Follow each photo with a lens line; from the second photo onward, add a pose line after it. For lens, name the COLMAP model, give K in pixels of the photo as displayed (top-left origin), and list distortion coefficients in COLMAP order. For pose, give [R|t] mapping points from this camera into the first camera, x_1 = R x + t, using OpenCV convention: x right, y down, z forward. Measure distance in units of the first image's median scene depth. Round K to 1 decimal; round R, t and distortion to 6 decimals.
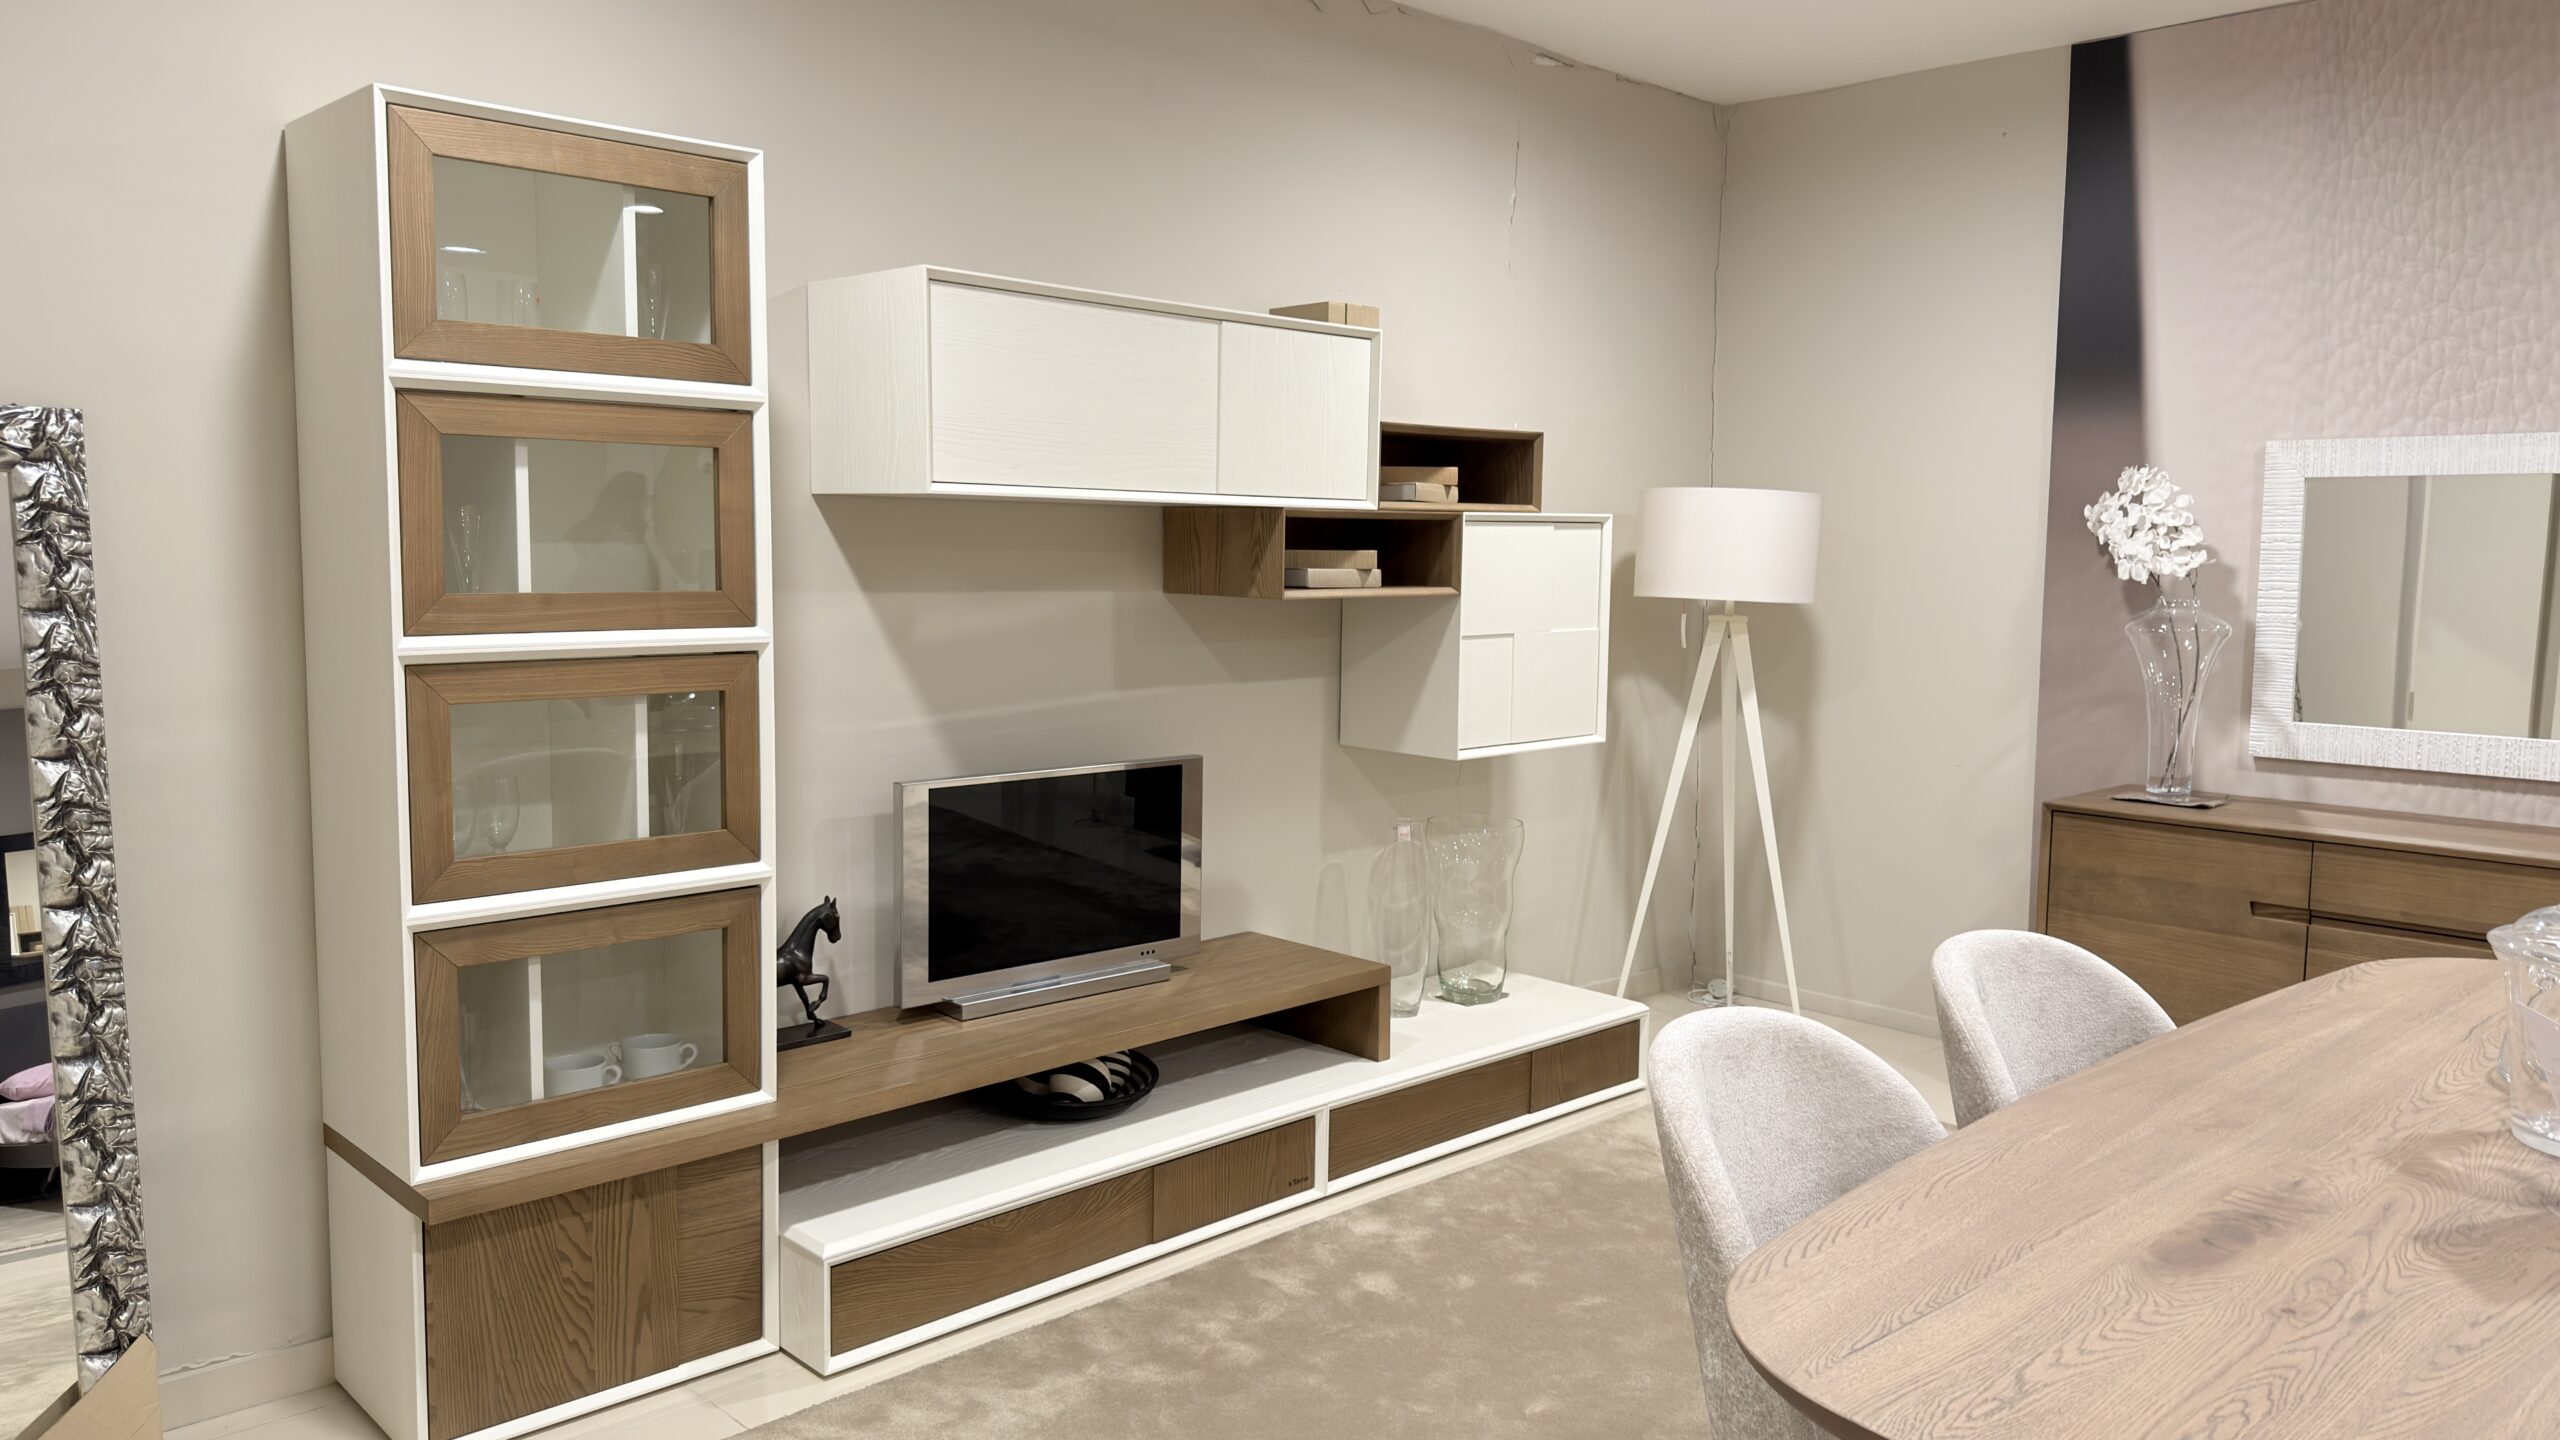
lens RADIAL K [[1834.2, 0, 1278.4], [0, 1834.2, 714.6], [0, 0, 1]] dist [0.035046, -0.049528]
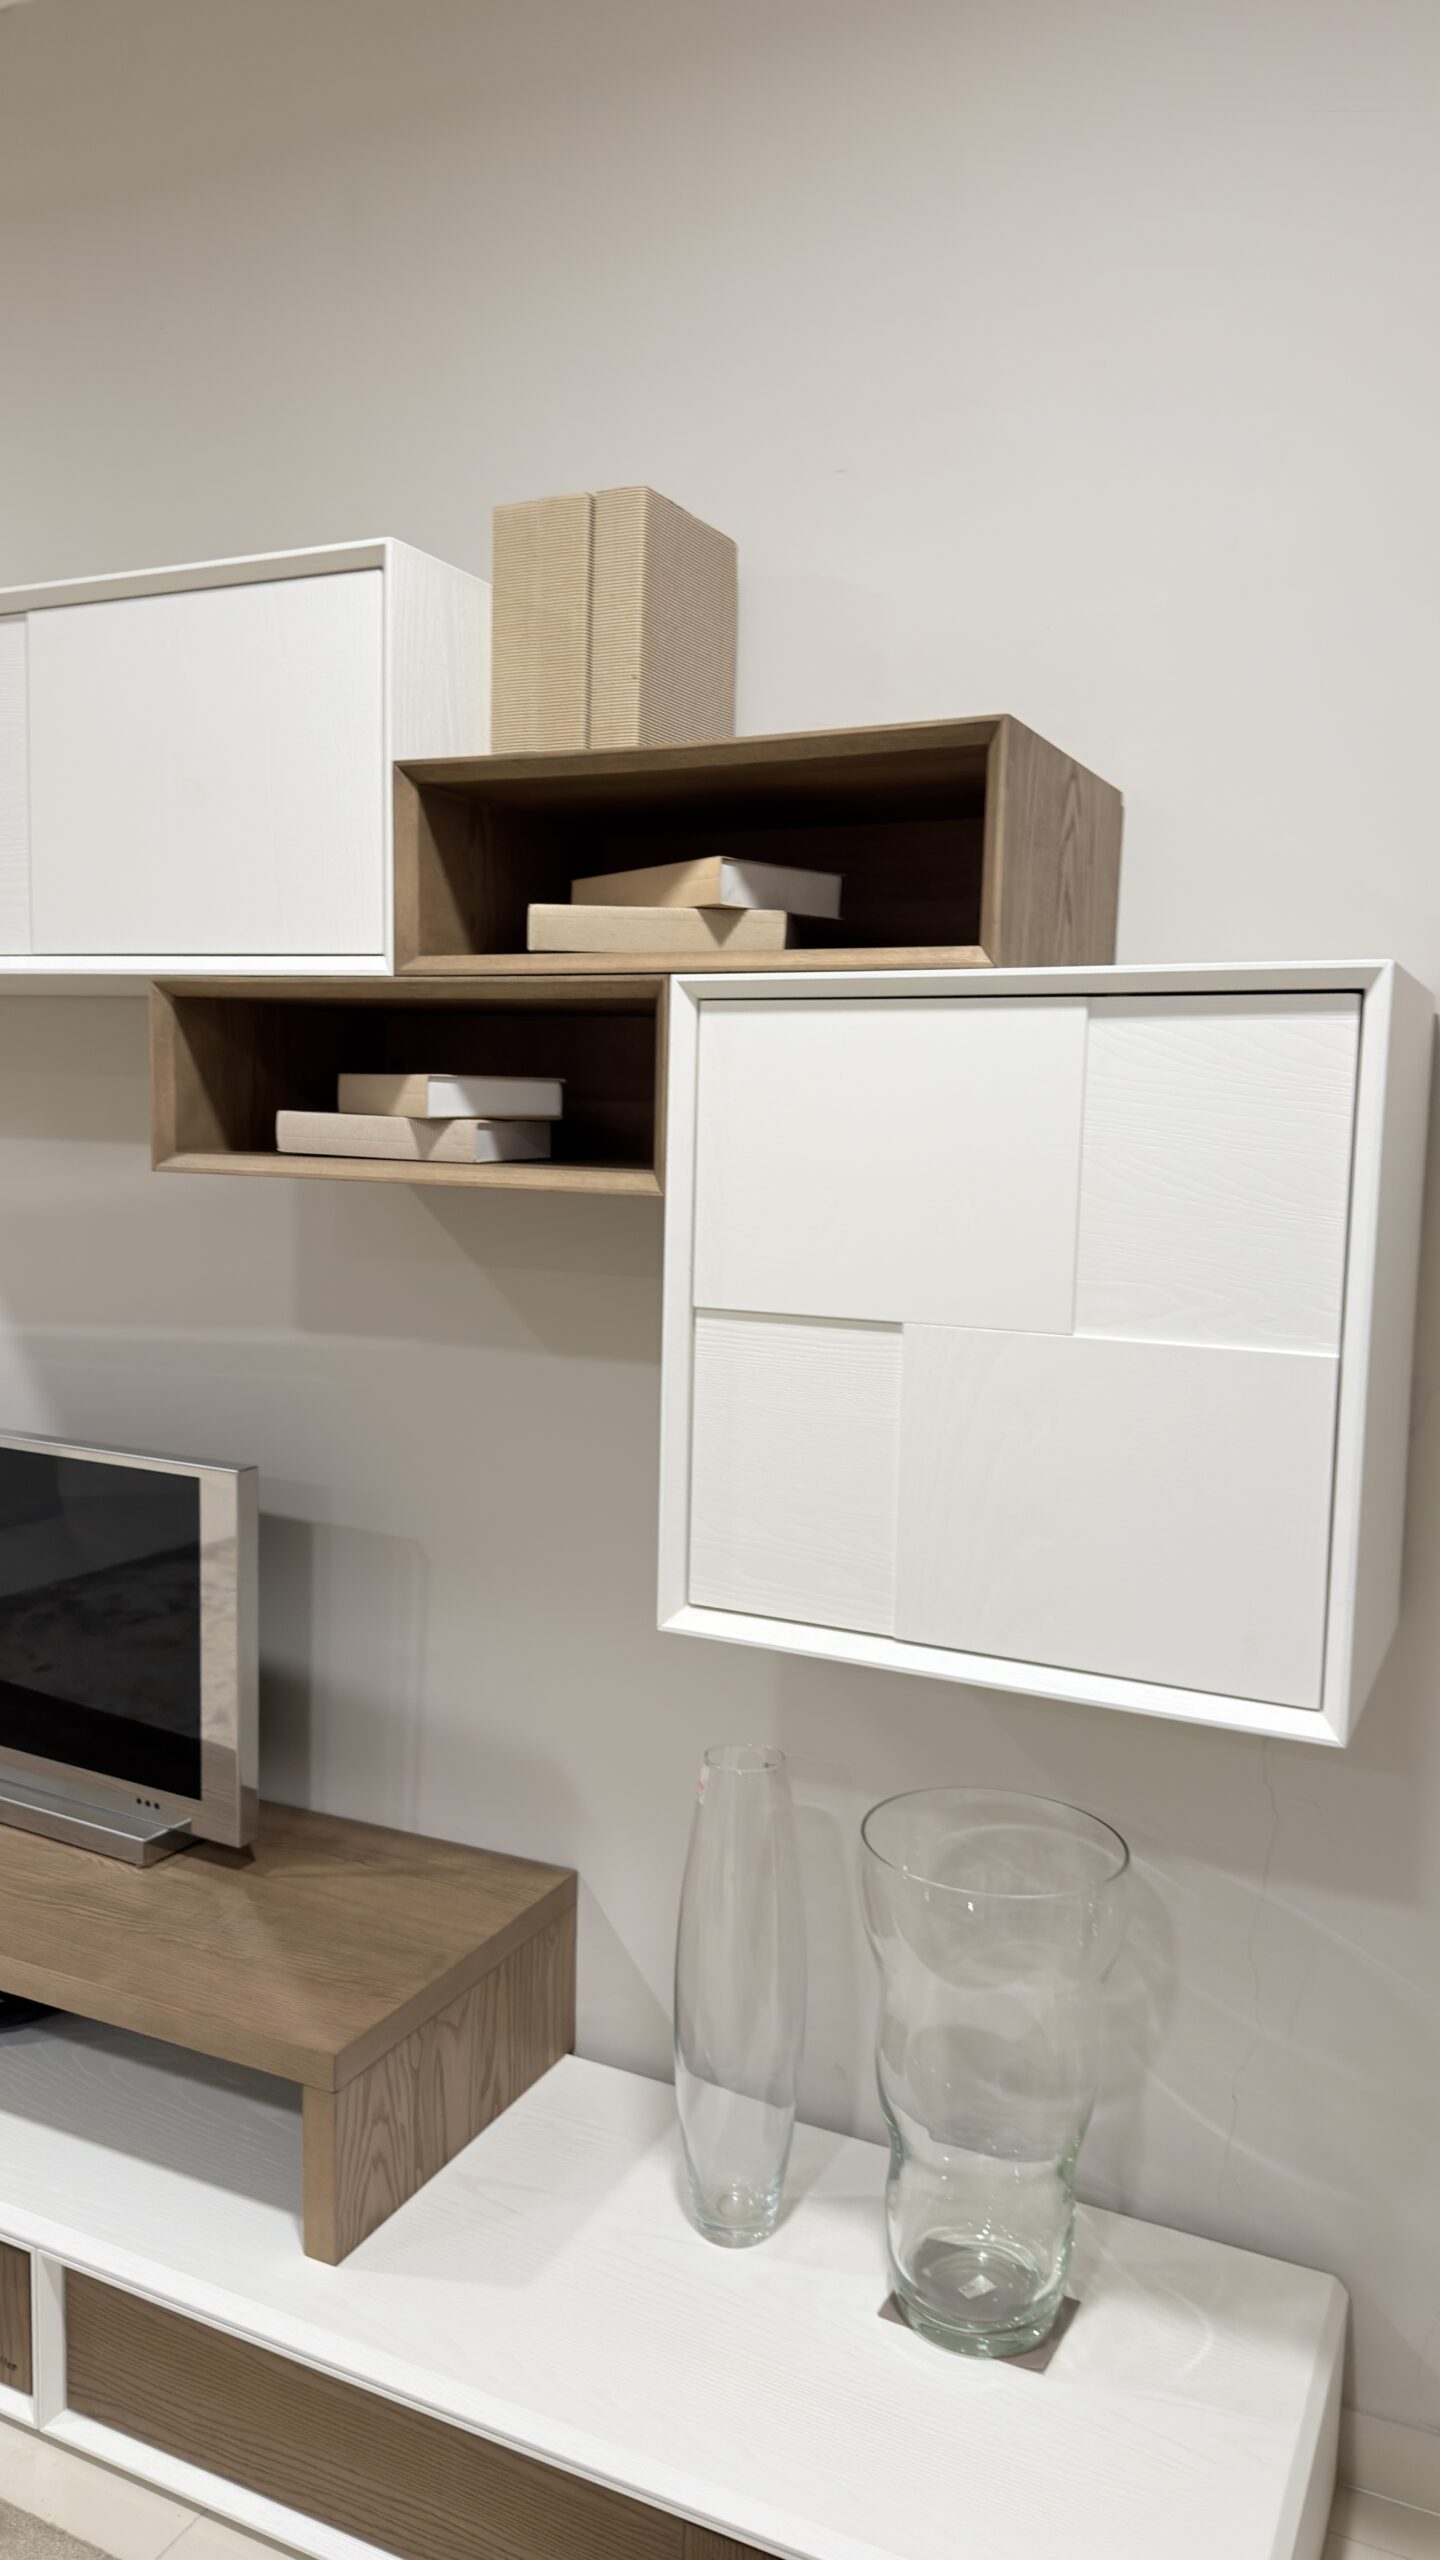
lens RADIAL K [[1834.2, 0, 722.3], [0, 1834.2, 1255.3], [0, 0, 1]] dist [0.035046, -0.049528]
pose [[0.344078, 0.076724, -0.935801, 0.457118], [-0.110896, 0.993001, 0.040638, -0.070104], [0.932369, 0.089794, 0.350178, 0.884081]]
